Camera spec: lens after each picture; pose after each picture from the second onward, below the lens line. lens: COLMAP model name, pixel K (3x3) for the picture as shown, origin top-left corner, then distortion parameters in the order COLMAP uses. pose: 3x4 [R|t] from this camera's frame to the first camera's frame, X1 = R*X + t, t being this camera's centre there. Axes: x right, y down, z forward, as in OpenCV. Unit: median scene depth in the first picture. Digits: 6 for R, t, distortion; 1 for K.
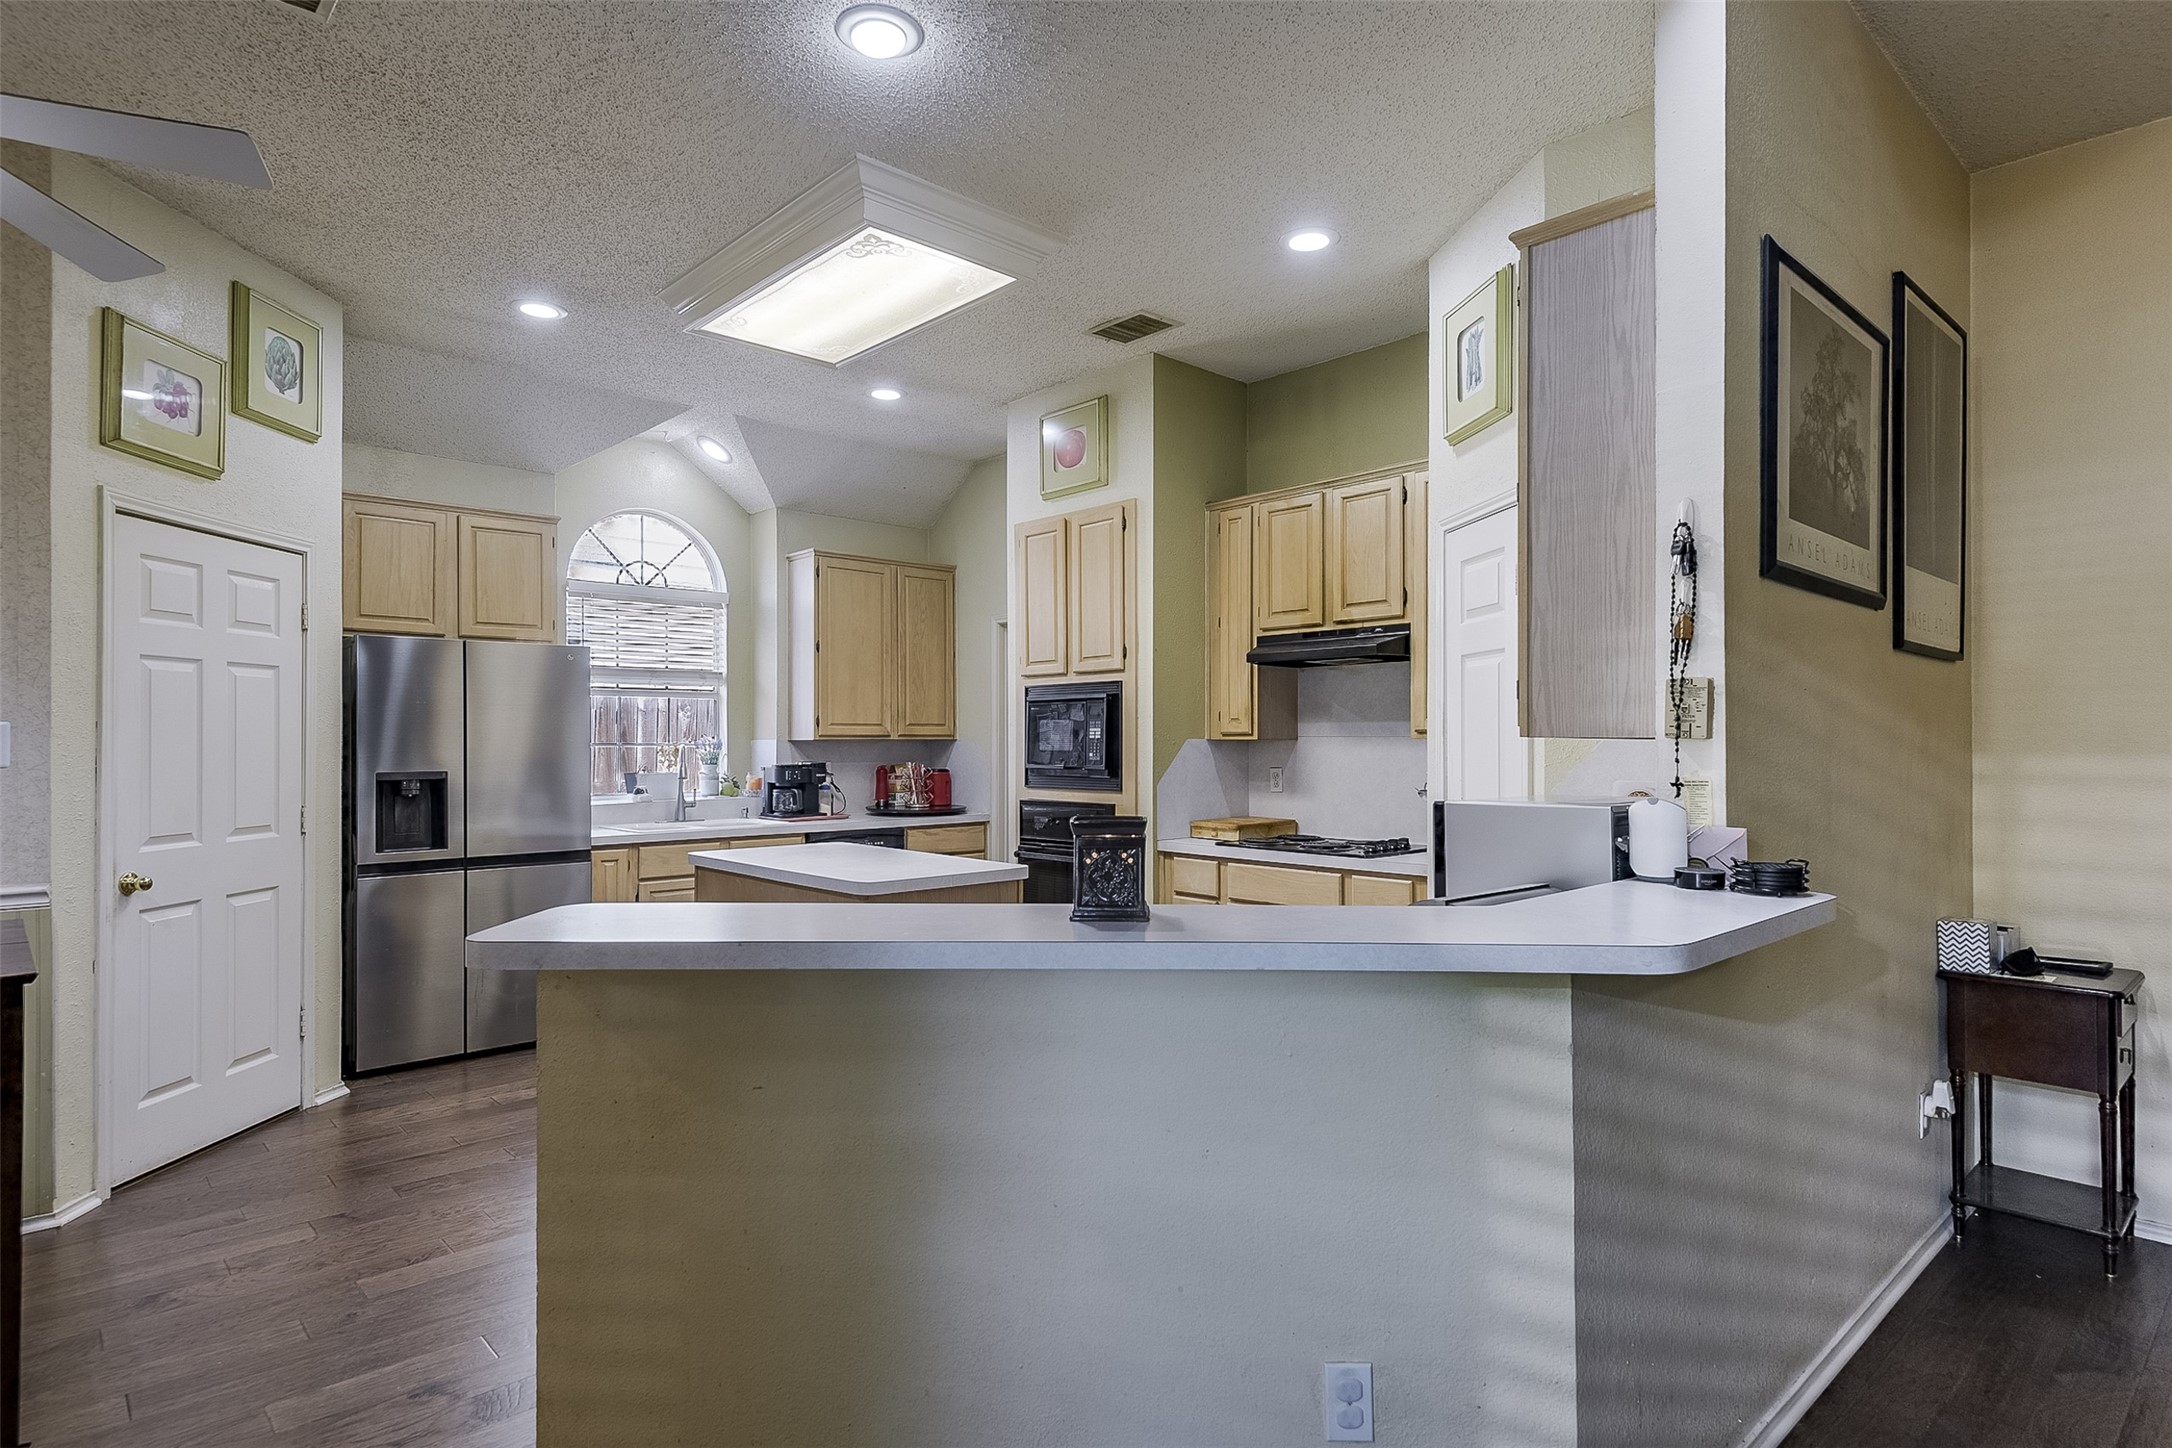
lens RADIAL K [[1119.6, 0, 1073.0], [0, 1119.6, 729.0], [0, 0, 1]] dist [0.029527, -0.018196]
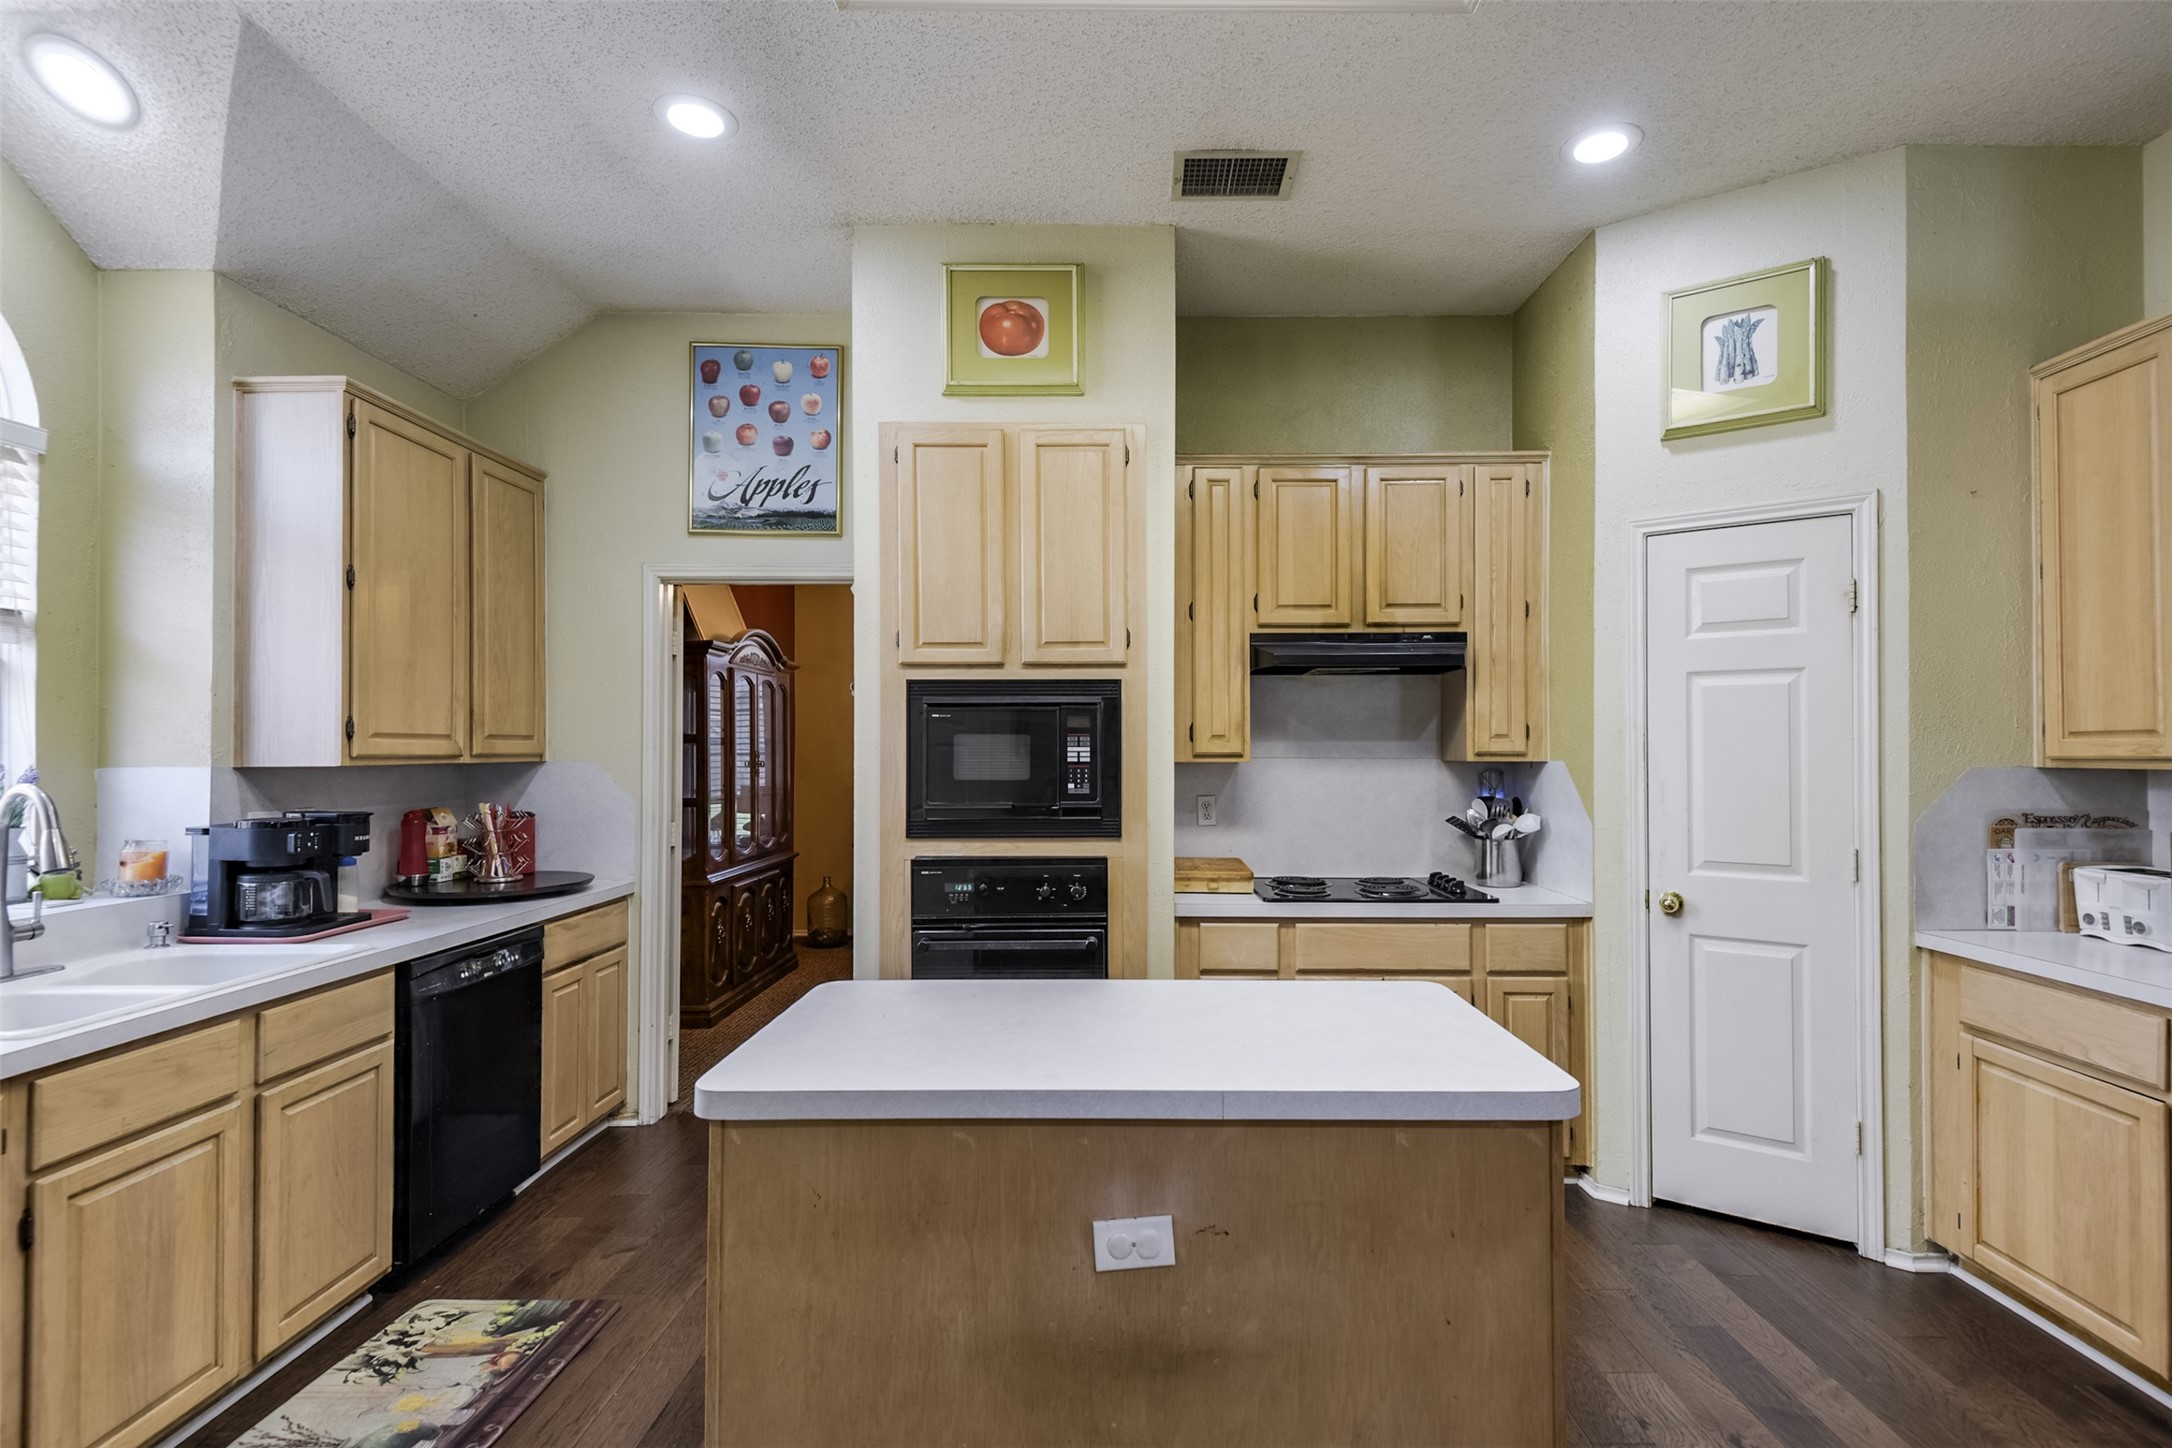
lens RADIAL K [[1013.2, 0, 1111.1], [0, 1013.2, 735.5], [0, 0, 1]] dist [0.037898, -0.022205]
pose [[0.679311, 0.009712, 0.733786, -0.399759], [-0.006750, 0.999953, -0.006986, -0.003533], [-0.733819, -0.000208, 0.679345, 0.538826]]
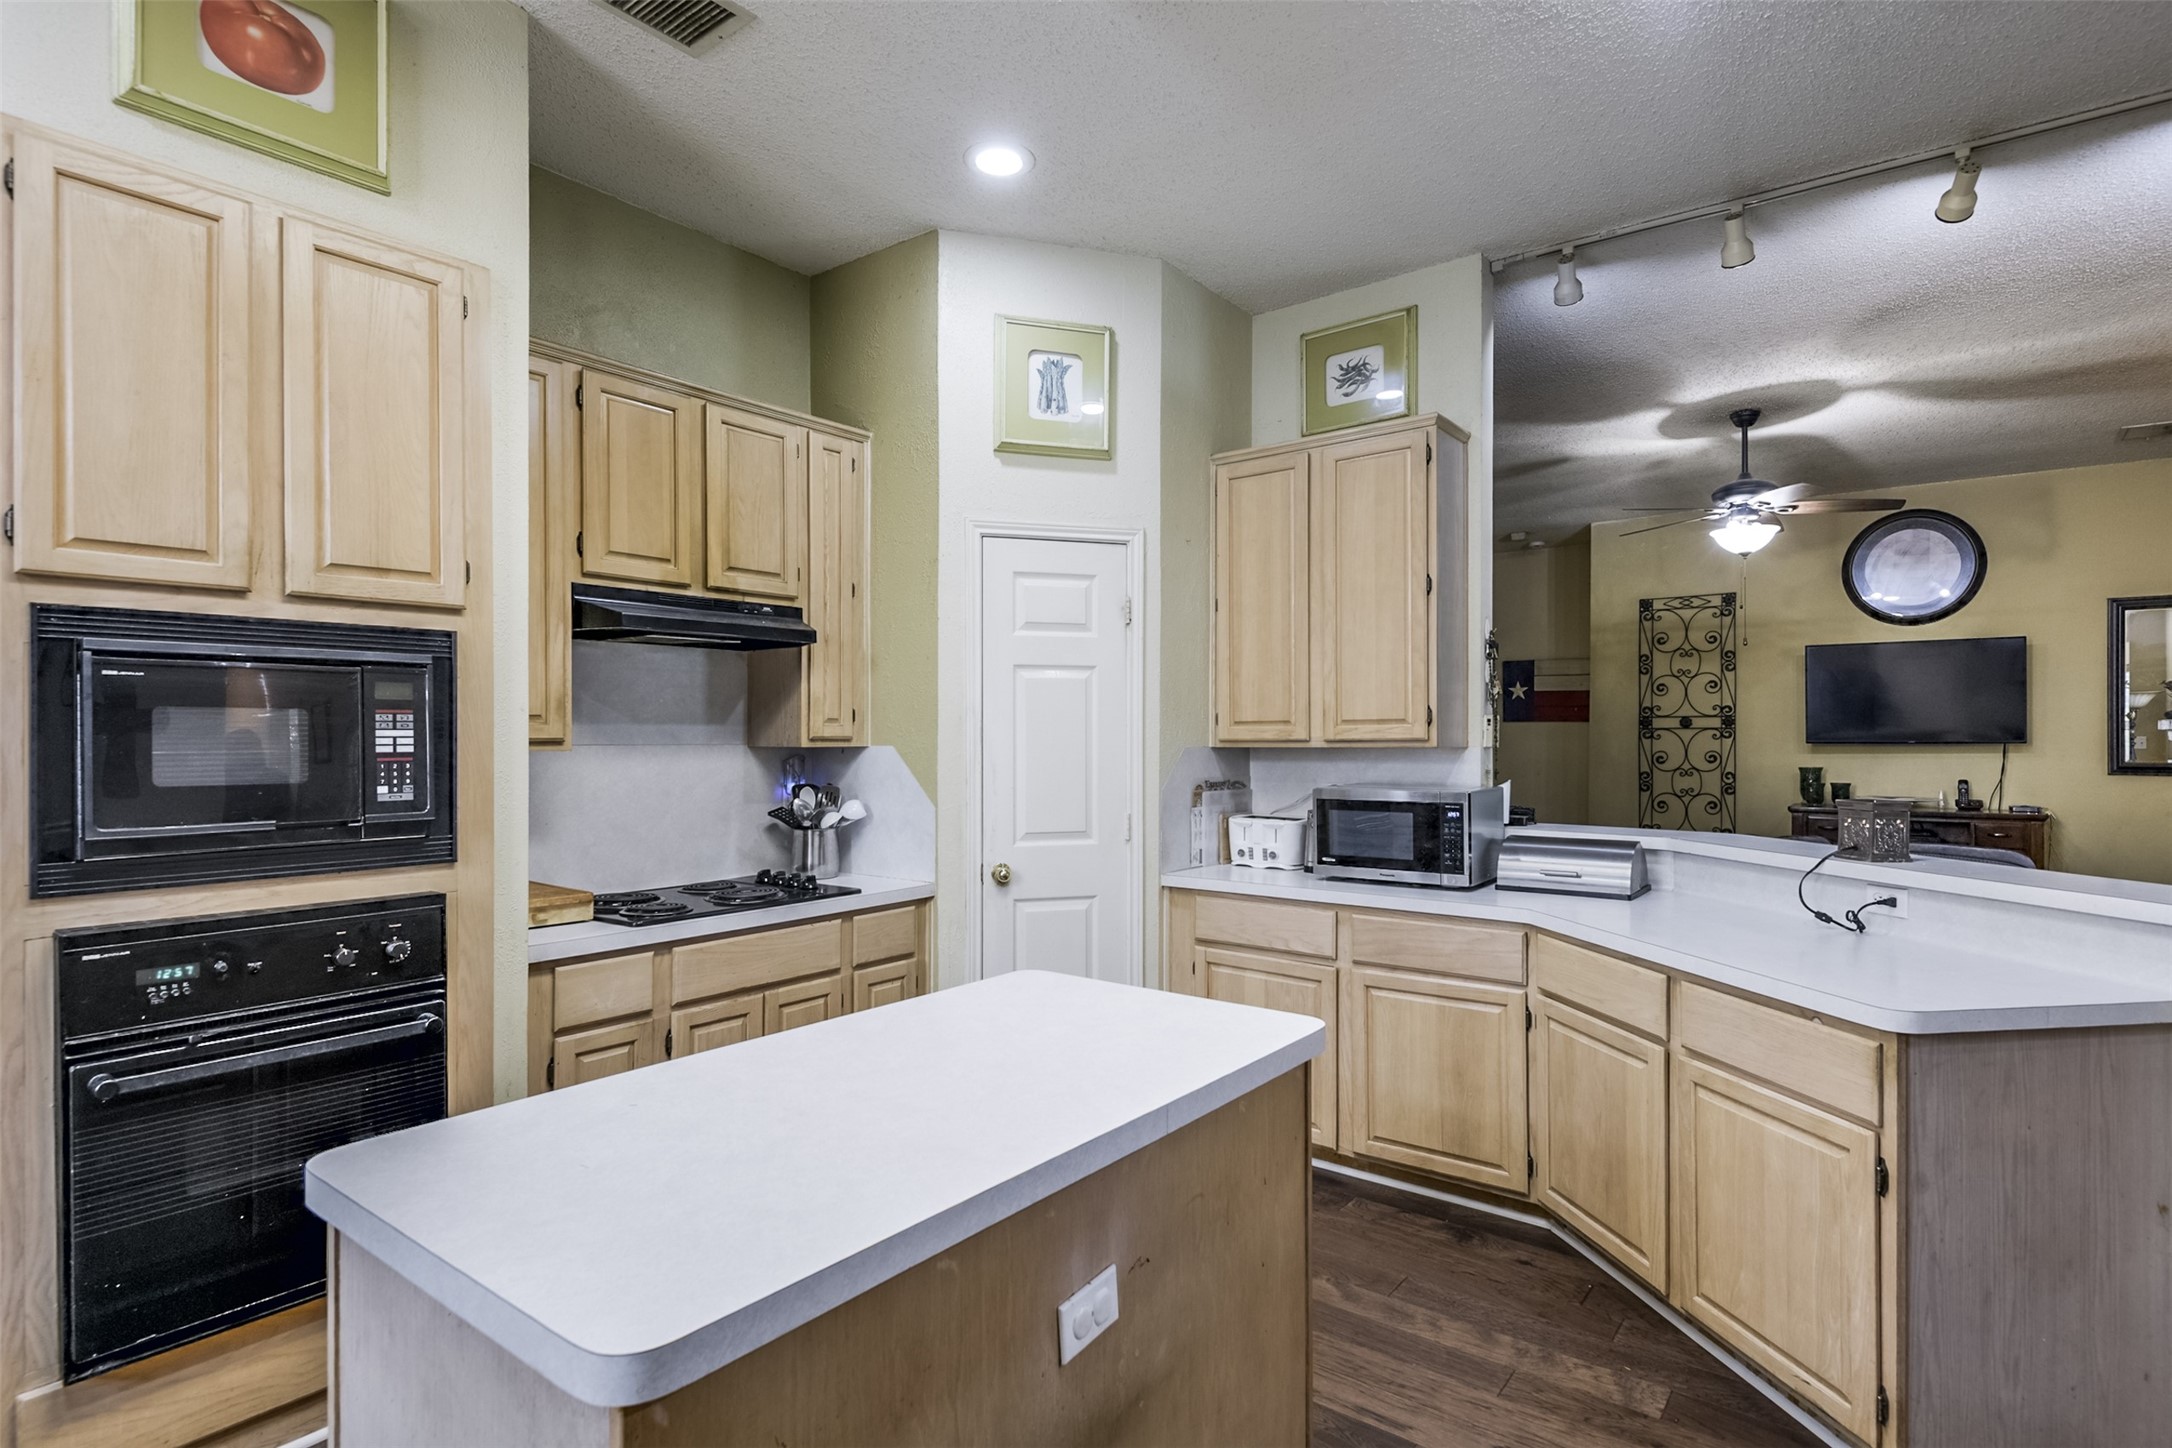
lens RADIAL K [[1097.9, 0, 1080.5], [0, 1097.9, 734.2], [0, 0, 1]] dist [0.029045, -0.024493]
pose [[-0.166003, 0.001670, 0.986124, -0.440655], [-0.008453, 0.999959, -0.003116, -0.000140], [-0.986089, -0.008853, -0.165983, 0.763903]]
